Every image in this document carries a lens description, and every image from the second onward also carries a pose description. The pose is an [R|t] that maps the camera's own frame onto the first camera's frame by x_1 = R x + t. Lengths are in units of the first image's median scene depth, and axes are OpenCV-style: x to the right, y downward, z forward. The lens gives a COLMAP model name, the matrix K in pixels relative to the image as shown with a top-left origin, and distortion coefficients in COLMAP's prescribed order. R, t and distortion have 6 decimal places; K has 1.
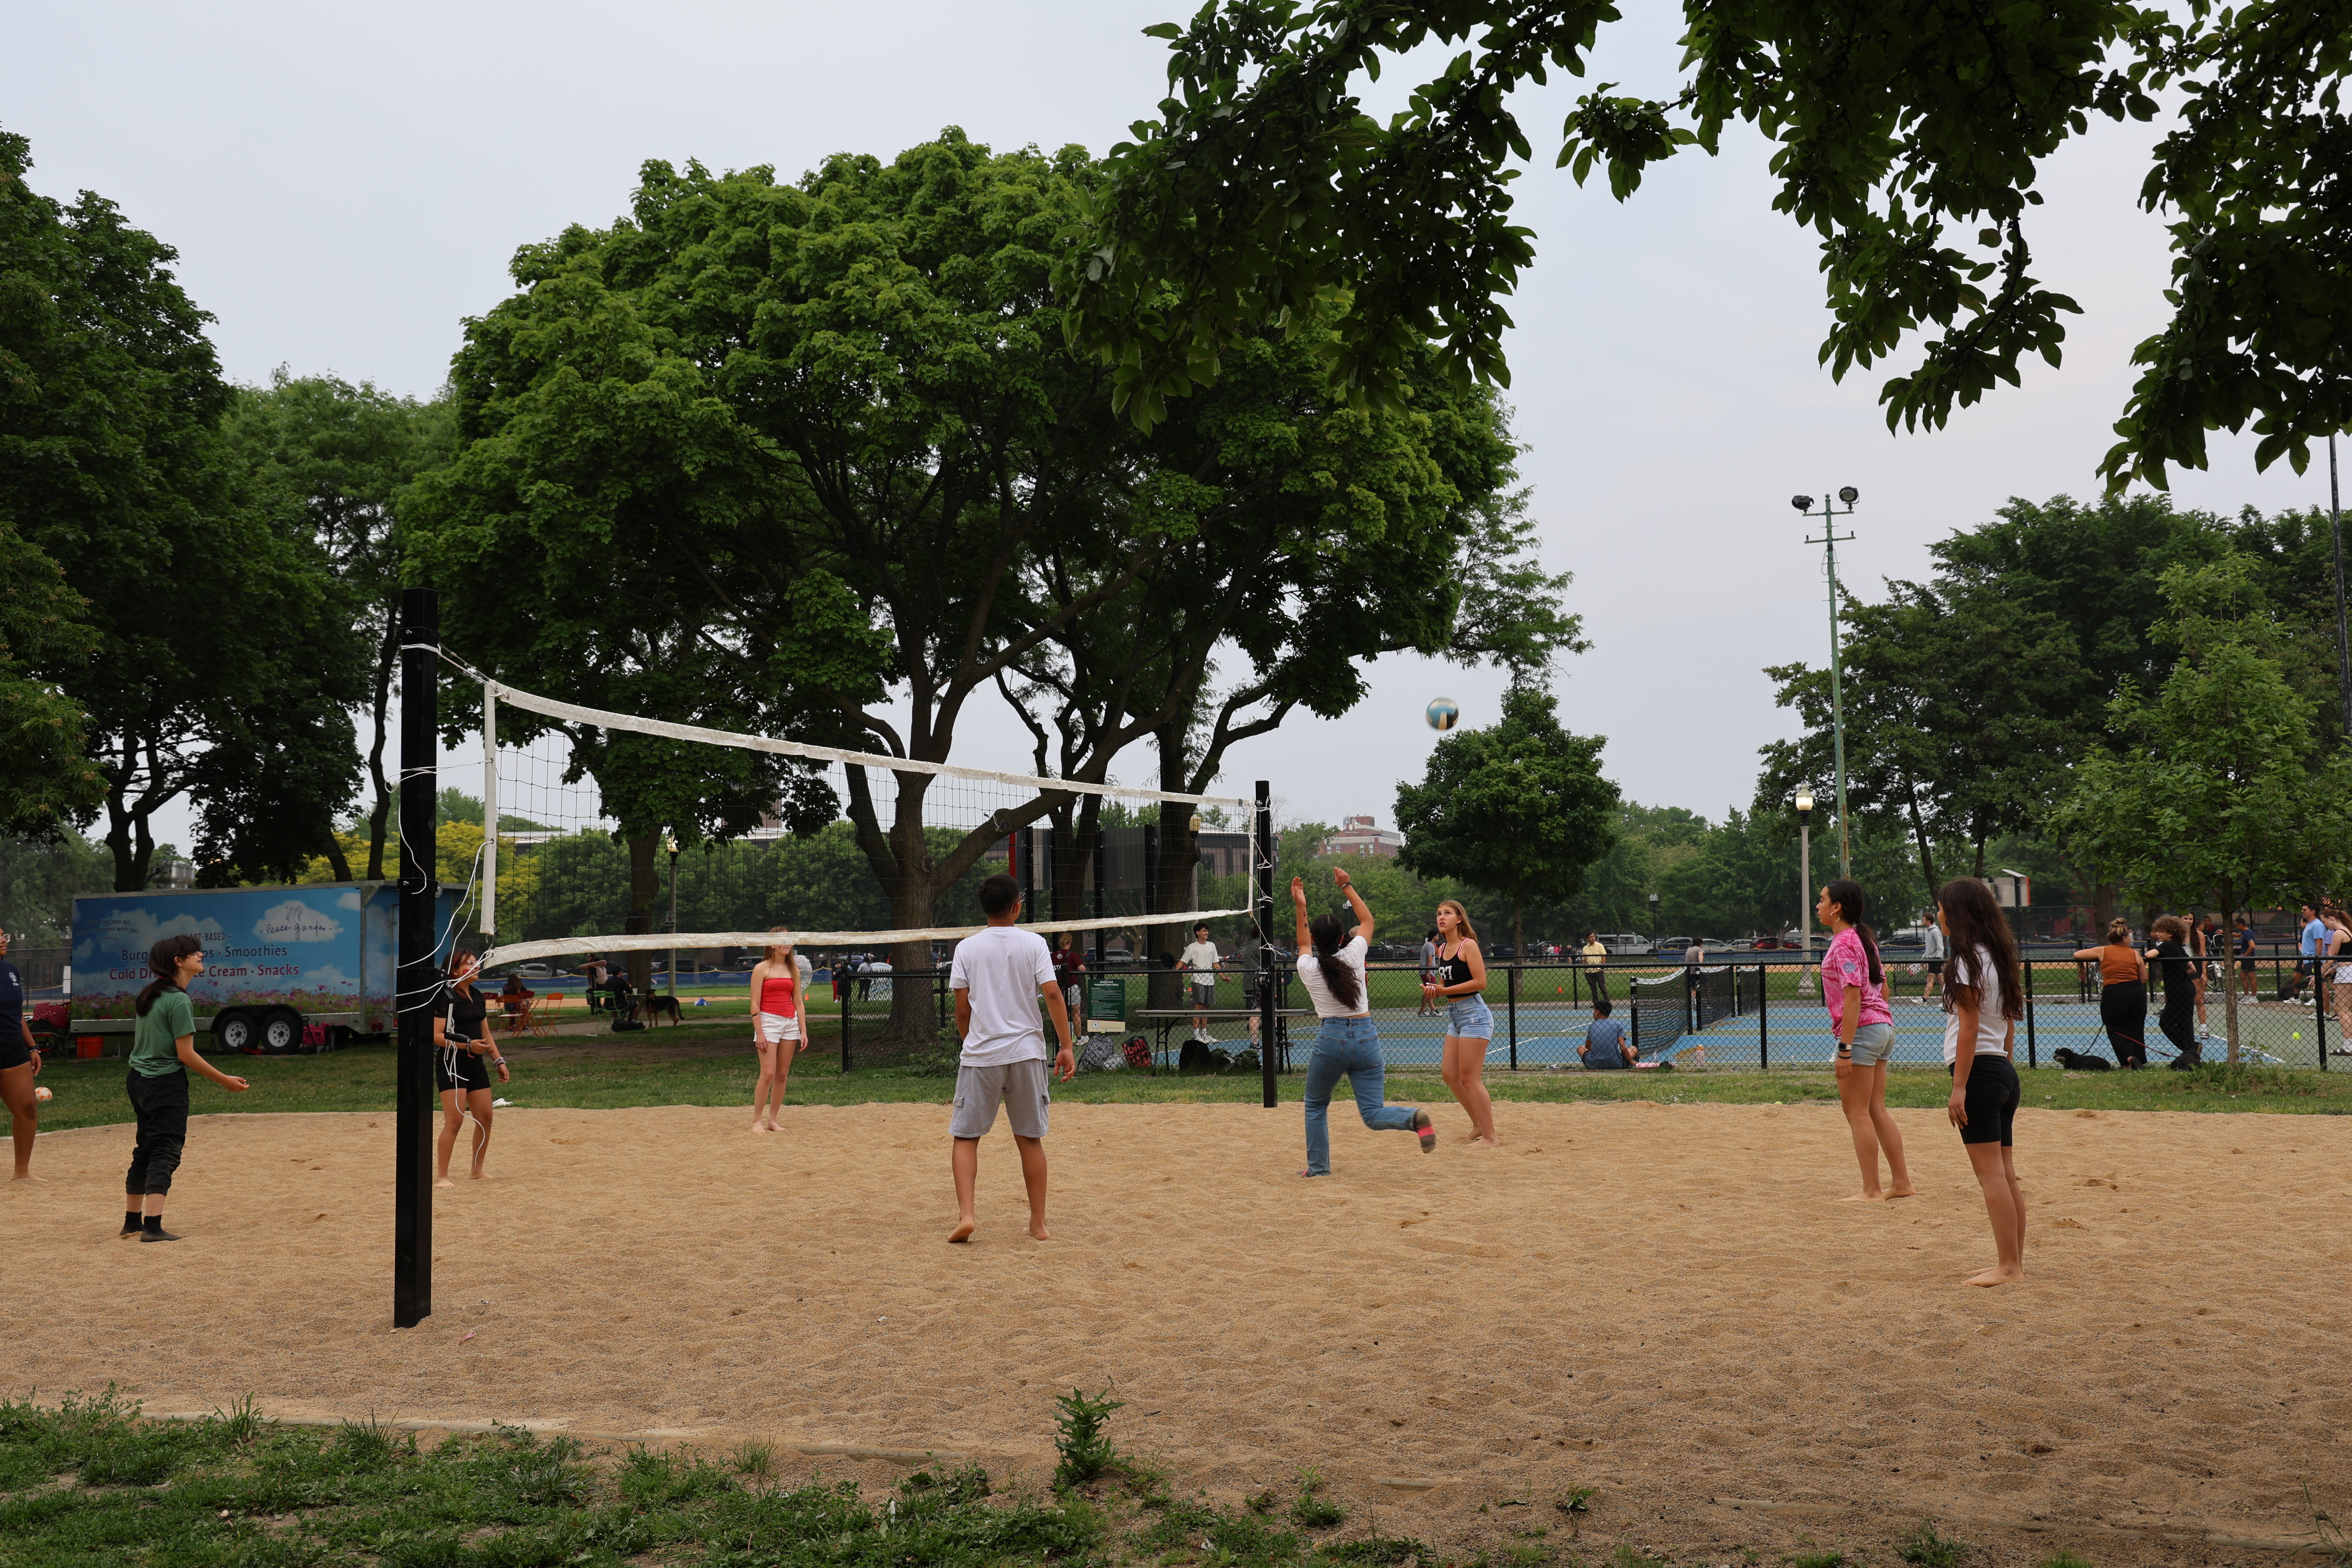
lens RADIAL K [[2311.9, 0, 1185.2], [0, 2311.9, 780.0], [0, 0, 1]] dist [0.047374, 0.000000]
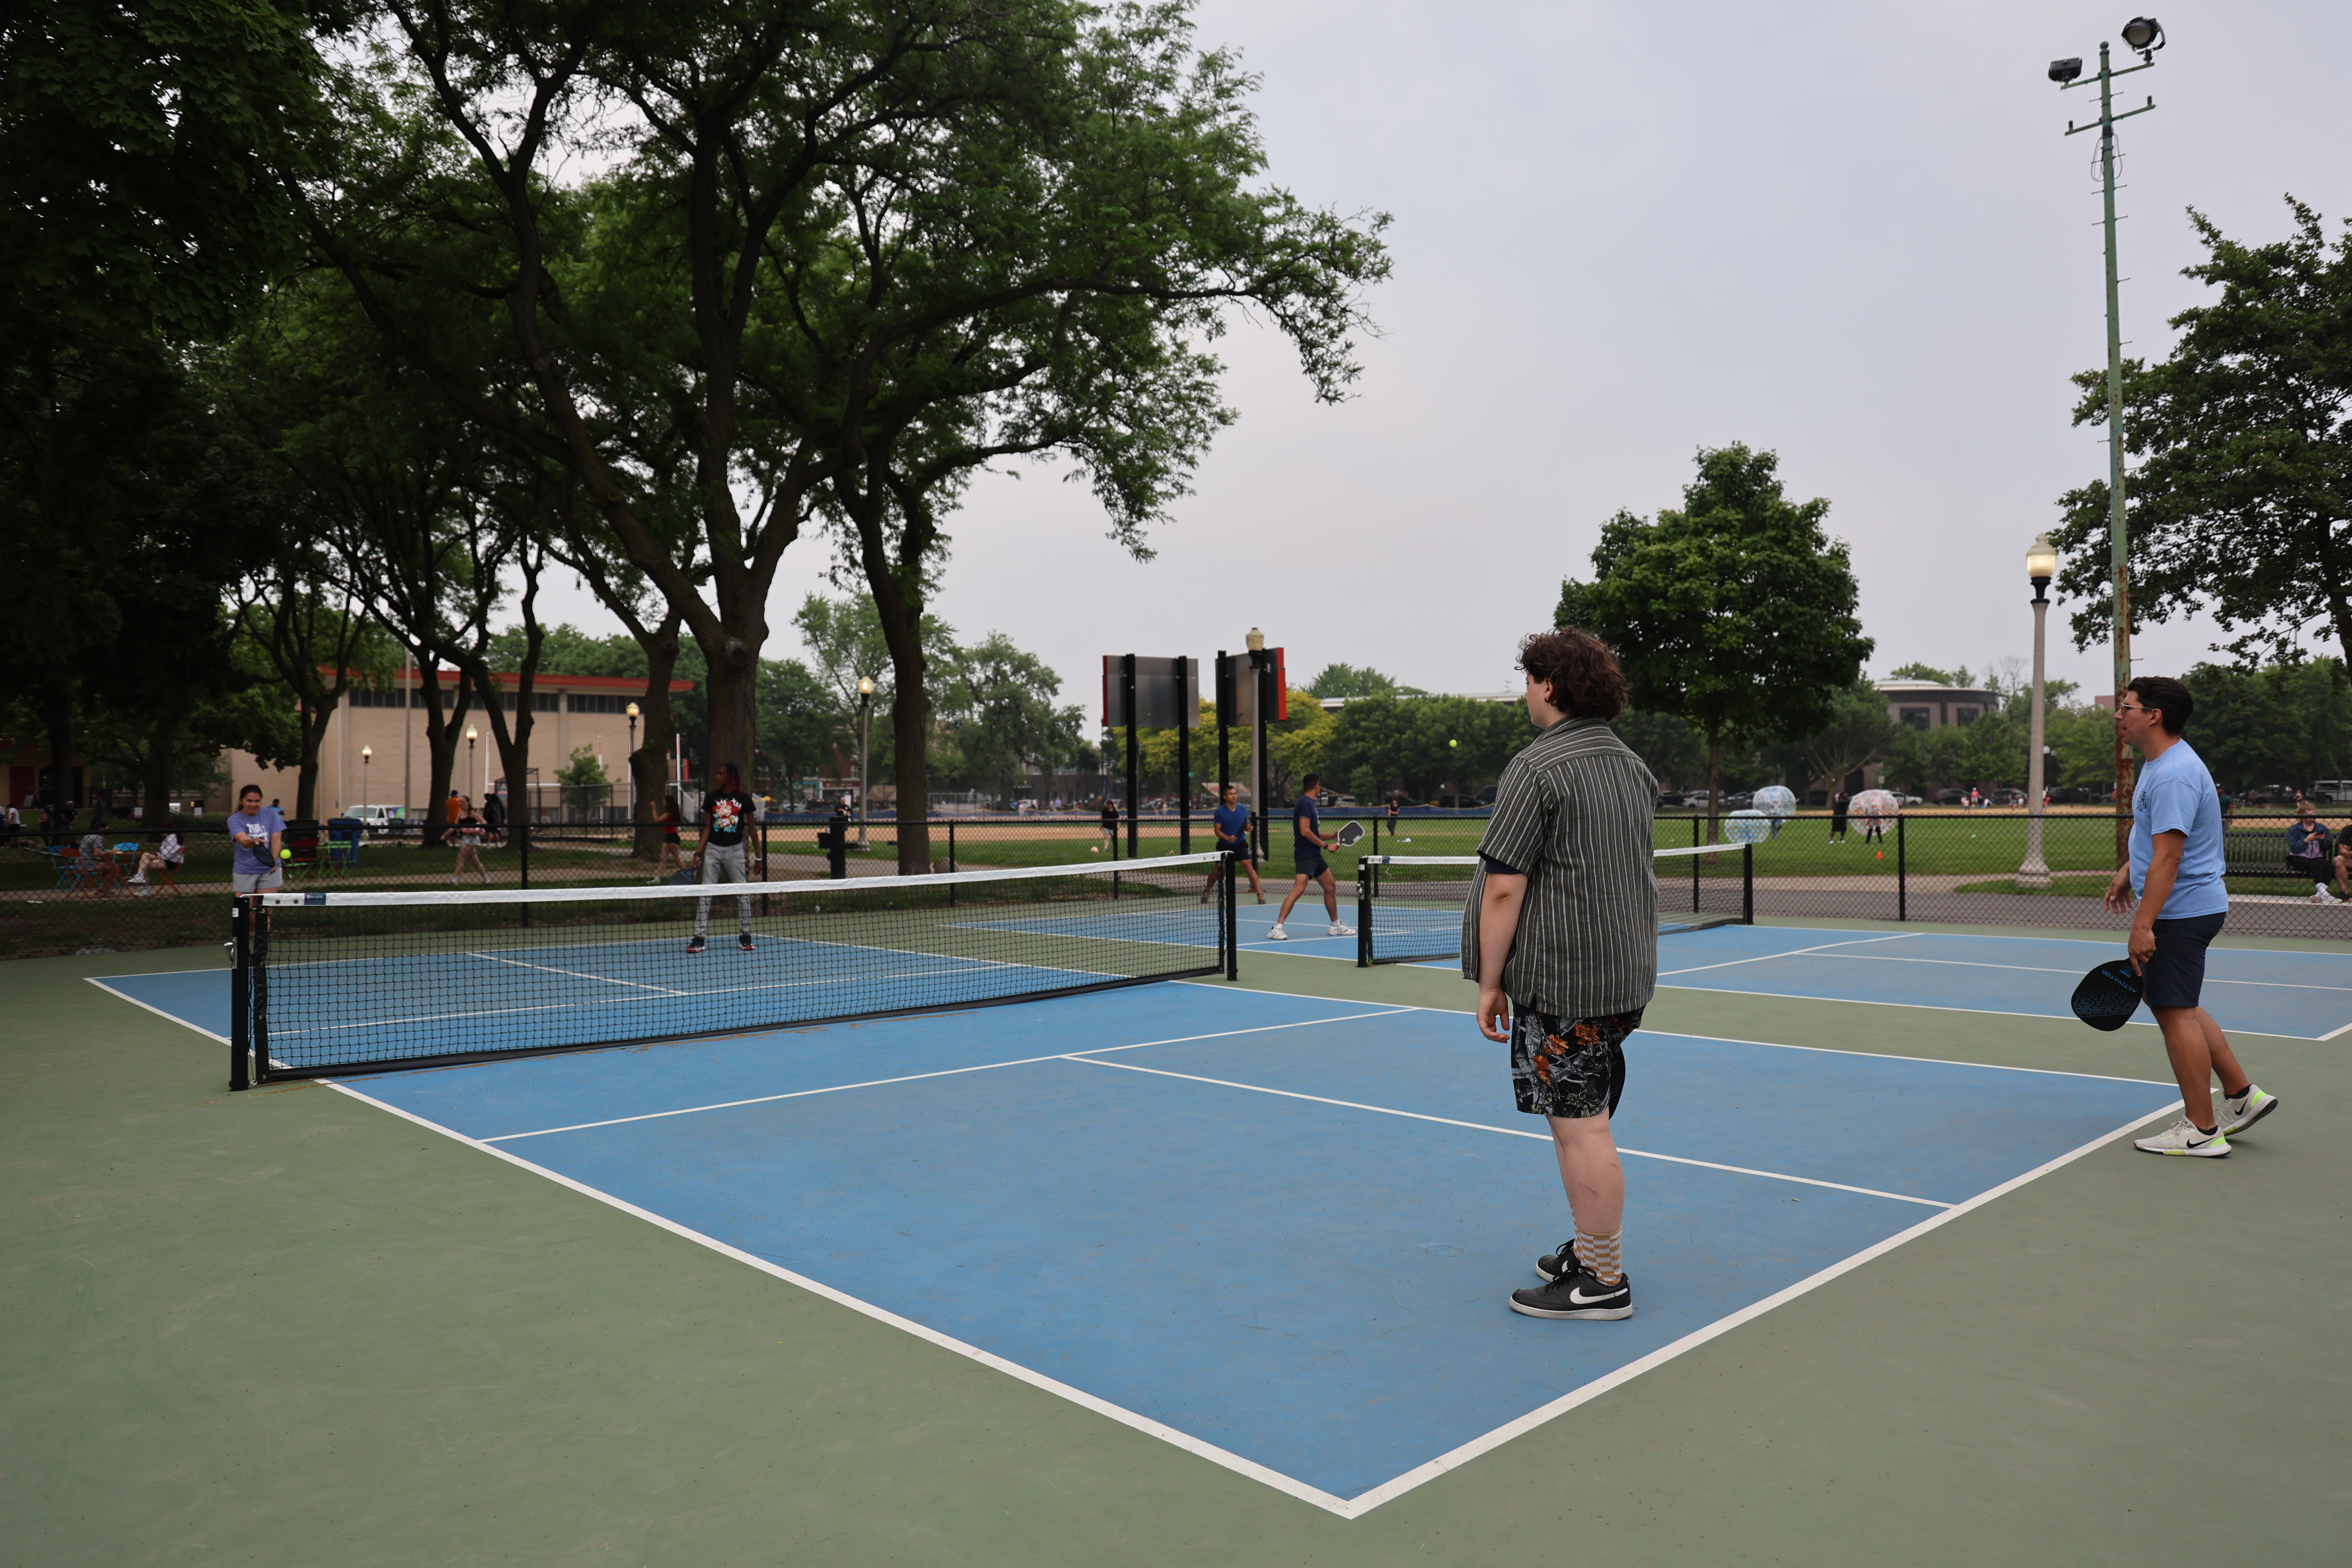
lens RADIAL K [[1625.0, 0, 1169.5], [0, 1625.0, 780.9], [0, 0, 1]] dist [-0.009958, 0.003142]
pose [[0.875474, 0.007814, -0.483202, 0.317558], [0.025896, 0.997674, 0.063051, 0.039313], [0.482571, -0.067713, 0.873236, 0.602935]]
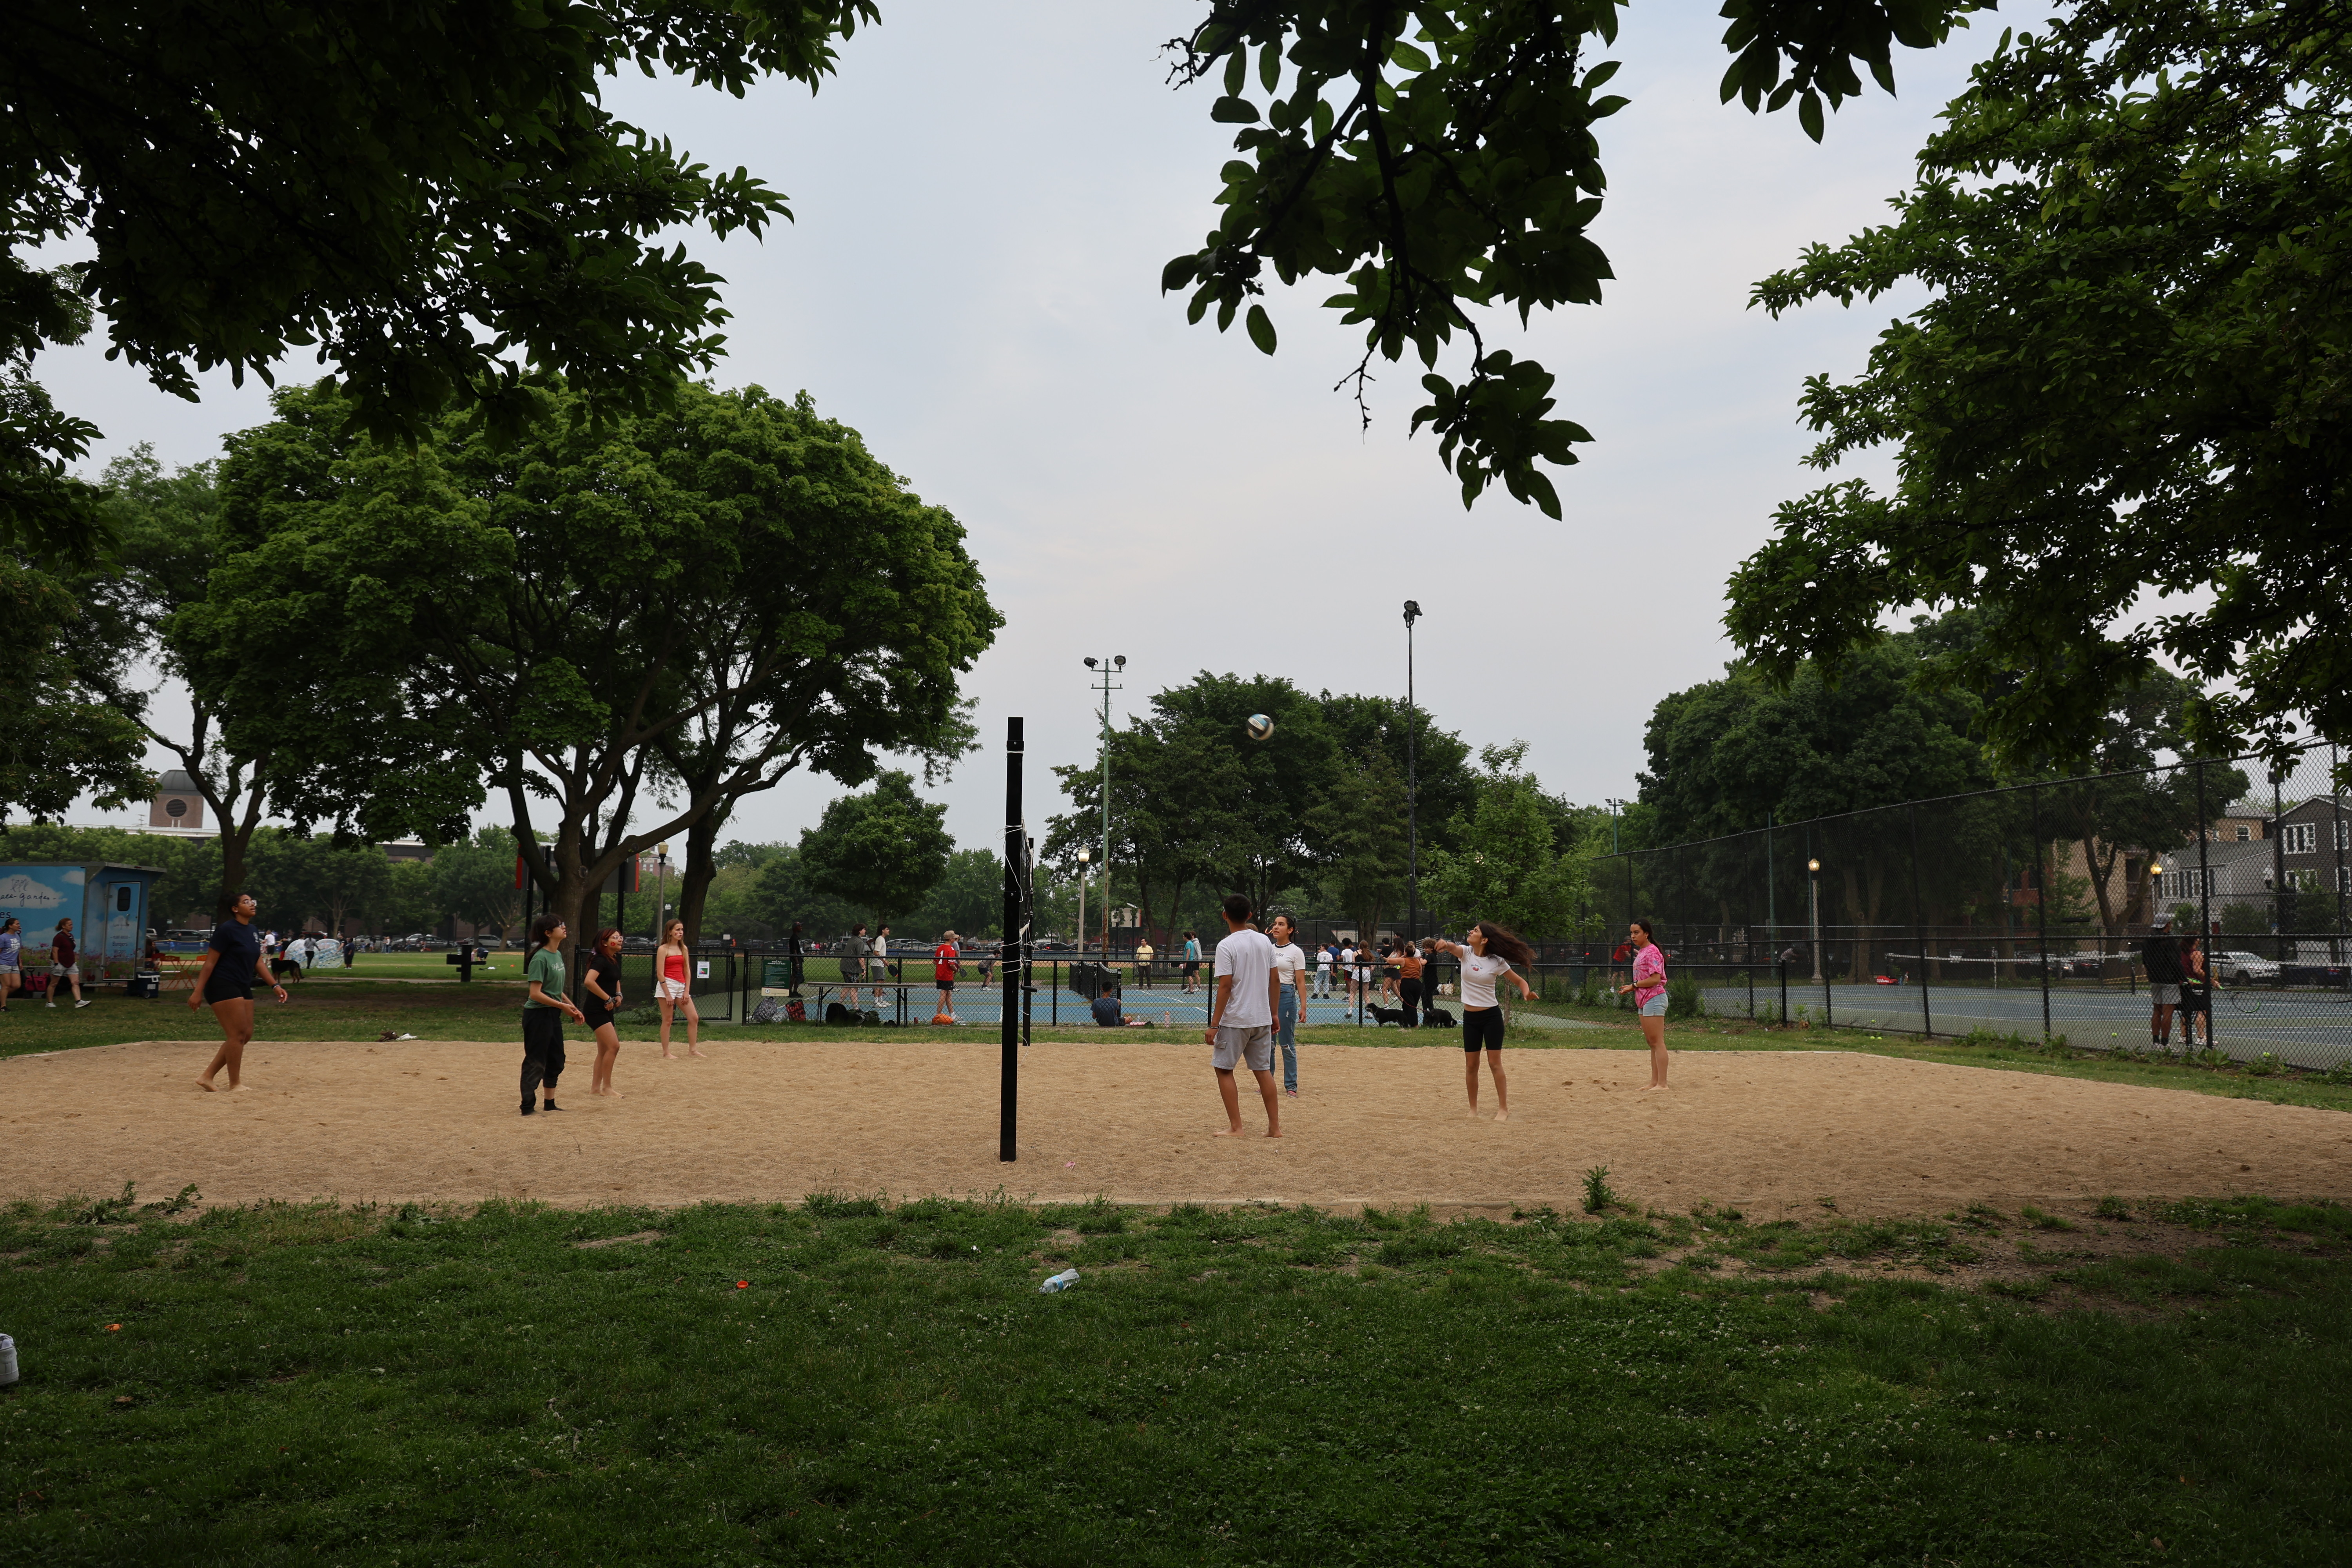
lens RADIAL K [[1625.0, 0, 1161.3], [0, 1625.0, 778.8], [0, 0, 1]] dist [-0.009958, 0.003142]
pose [[0.924200, 0.070953, 0.375261, -0.108644], [-0.059464, 0.997341, -0.042124, 0.000589], [-0.377252, 0.016616, 0.925962, -0.021953]]
